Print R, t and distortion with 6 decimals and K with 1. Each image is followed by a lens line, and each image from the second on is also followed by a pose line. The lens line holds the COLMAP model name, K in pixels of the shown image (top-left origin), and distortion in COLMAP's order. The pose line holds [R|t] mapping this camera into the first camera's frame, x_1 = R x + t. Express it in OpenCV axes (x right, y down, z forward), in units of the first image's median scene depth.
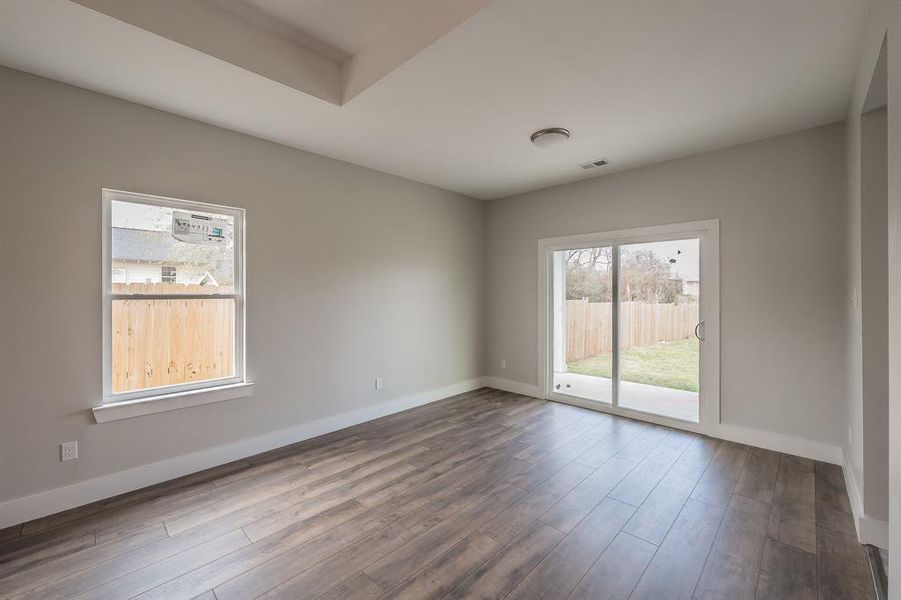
lens RADIAL K [[374.0, 0, 462.2], [0, 374.0, 291.8], [0, 0, 1]] dist [0.003044, 0.000305]
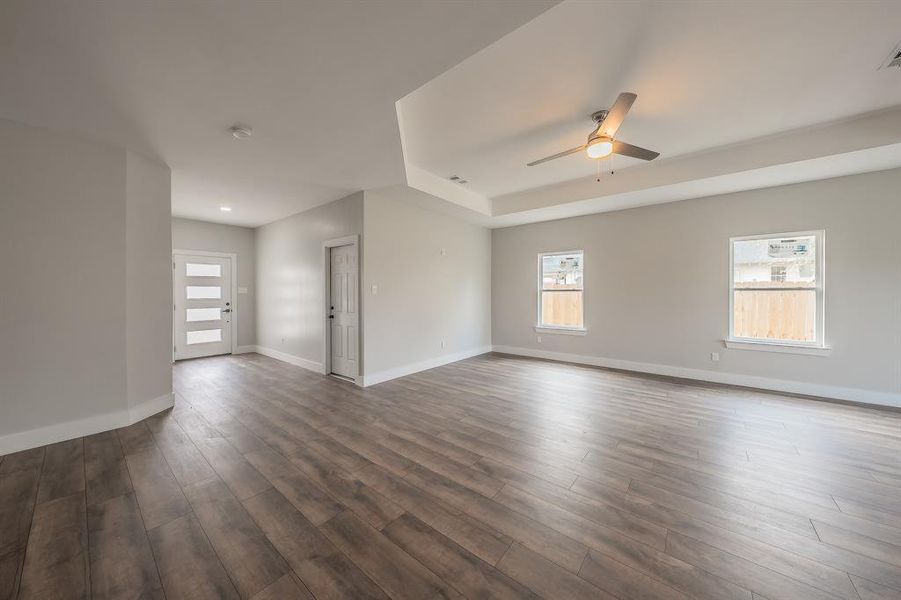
lens RADIAL K [[308.5, 0, 442.6], [0, 308.5, 293.7], [0, 0, 1]] dist [-0.002850, 0.000123]
pose [[0.064603, 0.011003, -0.997850, 0.501881], [0.004818, 0.999924, 0.011337, 0.010104], [0.997899, -0.005540, 0.064545, -0.546497]]
